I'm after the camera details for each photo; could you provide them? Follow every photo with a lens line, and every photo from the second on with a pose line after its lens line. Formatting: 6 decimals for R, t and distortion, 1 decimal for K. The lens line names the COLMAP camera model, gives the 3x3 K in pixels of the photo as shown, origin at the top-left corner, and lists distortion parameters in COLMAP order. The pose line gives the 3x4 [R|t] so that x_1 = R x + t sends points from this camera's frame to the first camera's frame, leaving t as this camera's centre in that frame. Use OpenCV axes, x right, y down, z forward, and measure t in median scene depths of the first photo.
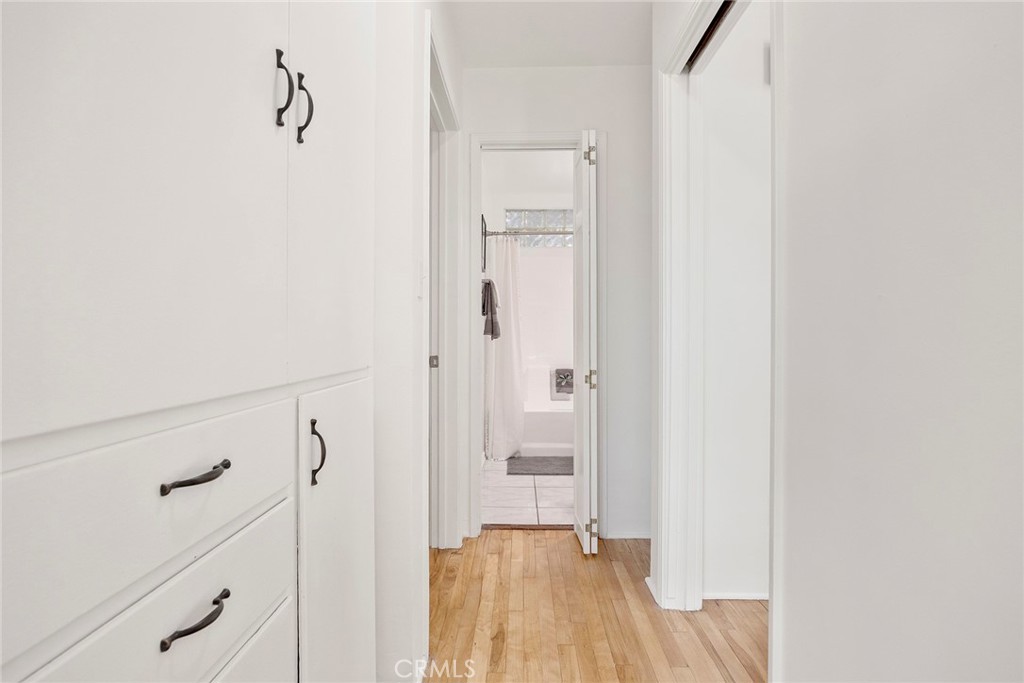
lens RADIAL K [[517.6, 0, 512.2], [0, 517.6, 338.4], [0, 0, 1]] dist [-0.002911, -0.000256]
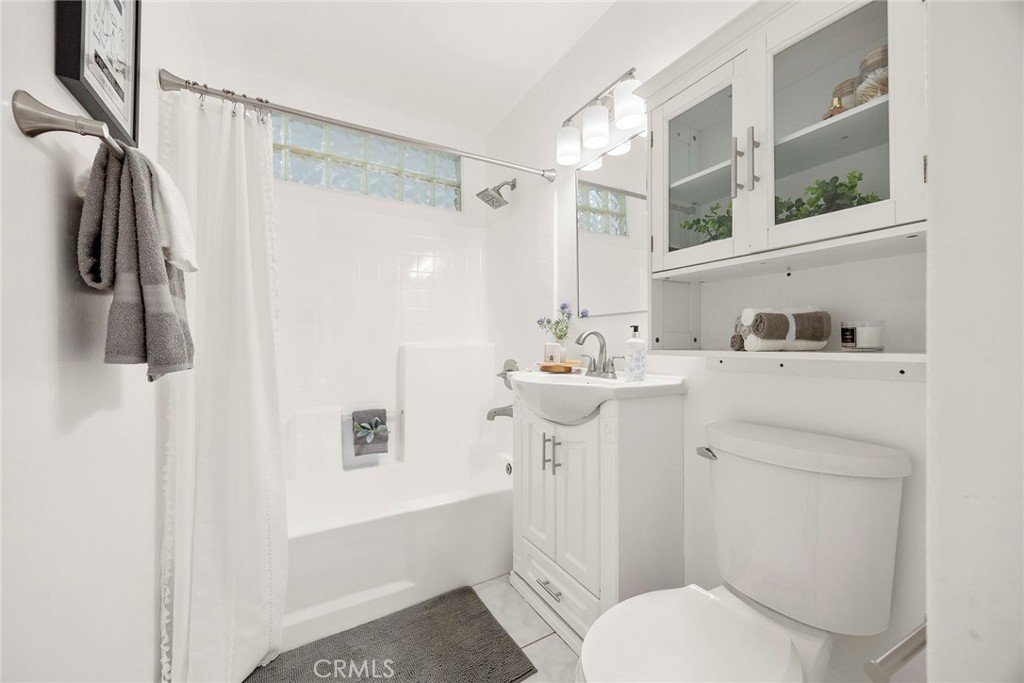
lens RADIAL K [[395.6, 0, 515.5], [0, 395.6, 341.4], [0, 0, 1]] dist [0.000088, 0.000078]
pose [[0.852458, -0.004958, 0.522773, 0.012414], [0.010970, 0.999904, -0.008406, -0.010552], [-0.522681, 0.012901, 0.852431, 0.560733]]
